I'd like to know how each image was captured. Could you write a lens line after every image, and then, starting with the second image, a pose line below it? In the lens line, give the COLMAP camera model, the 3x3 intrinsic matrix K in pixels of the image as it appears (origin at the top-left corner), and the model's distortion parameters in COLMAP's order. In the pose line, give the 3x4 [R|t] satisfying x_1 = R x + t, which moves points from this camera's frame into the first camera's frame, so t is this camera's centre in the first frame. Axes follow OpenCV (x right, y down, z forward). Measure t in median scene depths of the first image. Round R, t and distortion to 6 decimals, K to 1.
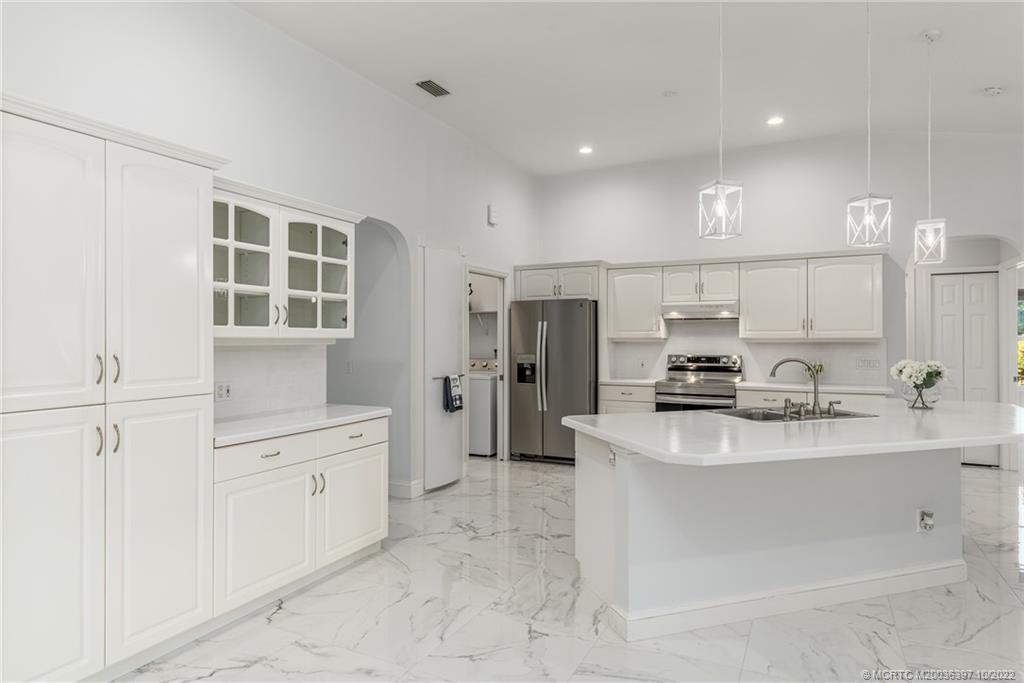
lens RADIAL K [[586.2, 0, 515.7], [0, 586.2, 337.3], [0, 0, 1]] dist [0.008273, -0.000496]
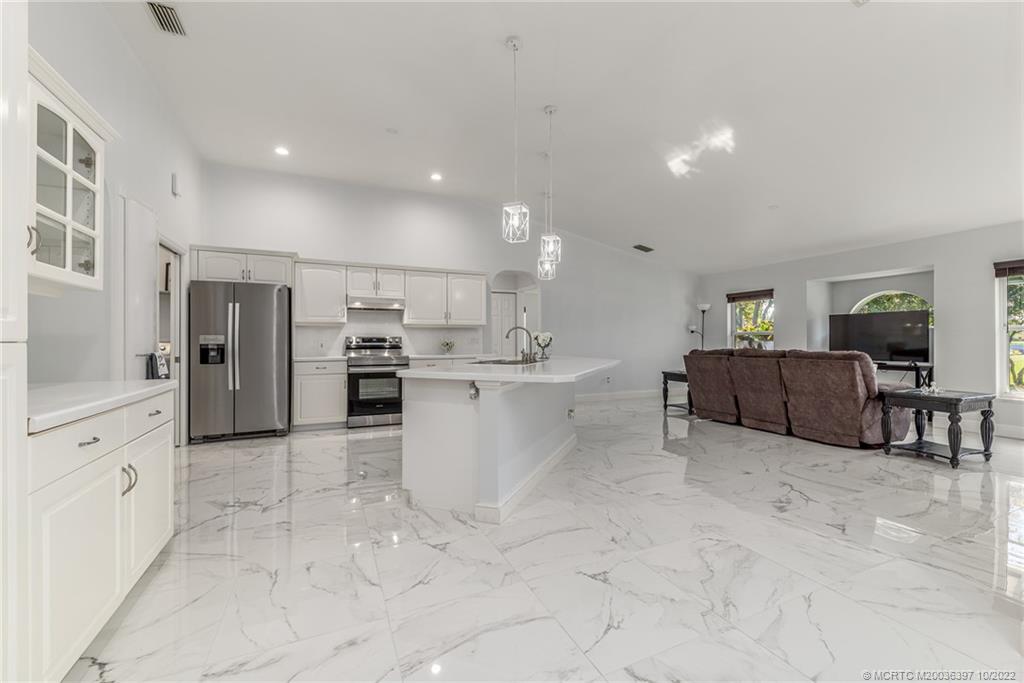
lens RADIAL K [[422.5, 0, 519.6], [0, 422.5, 339.5], [0, 0, 1]] dist [0.002512, -0.002253]
pose [[0.618524, 0.003619, 0.785758, -0.255525], [-0.001249, 0.999993, -0.003623, 0.044434], [-0.785765, 0.001260, 0.618524, 0.167072]]
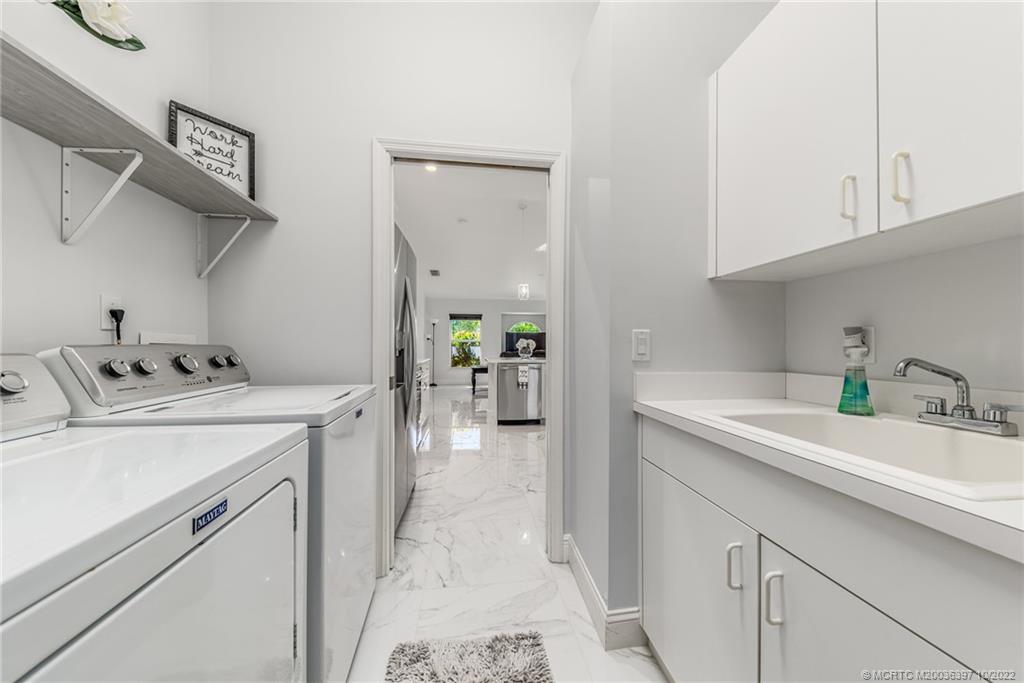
lens RADIAL K [[374.4, 0, 513.5], [0, 374.4, 344.9], [0, 0, 1]] dist [-0.000034, 0.000000]
pose [[-0.578285, 0.005542, 0.815816, -0.377697], [-0.004208, 0.999943, -0.009775, 0.053475], [-0.815824, -0.009086, -0.578229, 1.322780]]
